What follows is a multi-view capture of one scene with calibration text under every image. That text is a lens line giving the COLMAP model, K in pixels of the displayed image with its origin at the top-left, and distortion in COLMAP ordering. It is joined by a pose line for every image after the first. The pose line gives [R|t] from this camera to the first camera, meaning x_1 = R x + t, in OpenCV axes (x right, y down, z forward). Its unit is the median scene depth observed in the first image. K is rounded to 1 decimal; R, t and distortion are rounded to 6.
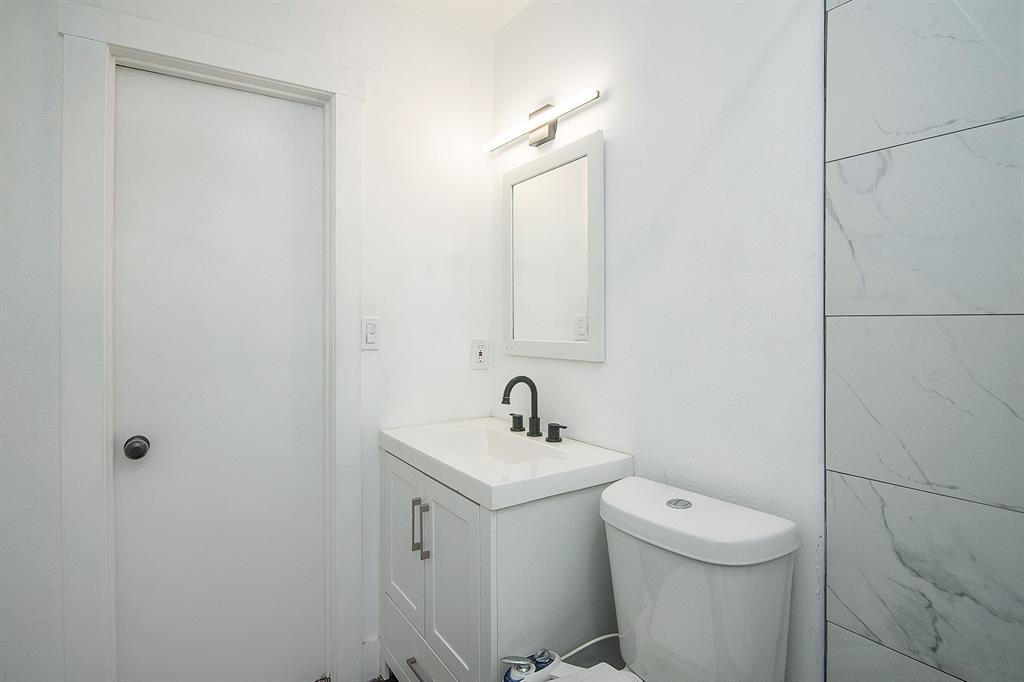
lens RADIAL K [[521.4, 0, 513.6], [0, 521.4, 318.4], [0, 0, 1]] dist [0.000068, -0.000338]
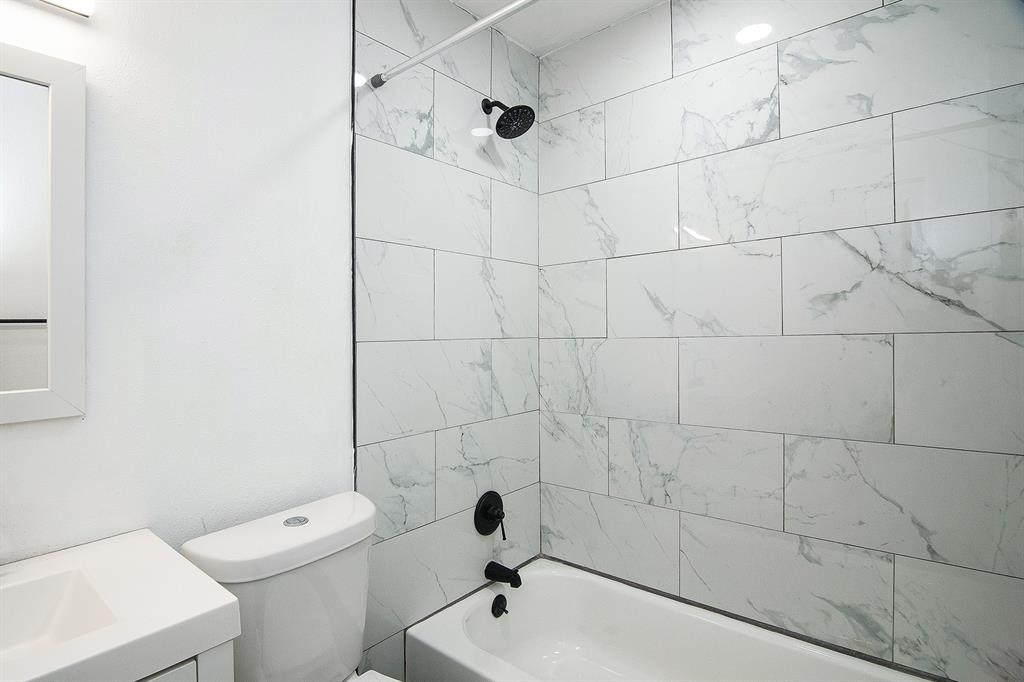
lens RADIAL K [[521.4, 0, 512.4], [0, 521.4, 337.4], [0, 0, 1]] dist [0.000068, -0.000338]
pose [[-0.278474, 0.004268, 0.960434, -0.944900], [0.012222, 0.999925, -0.000900, -0.010856], [-0.960366, 0.011488, -0.278505, 1.005669]]
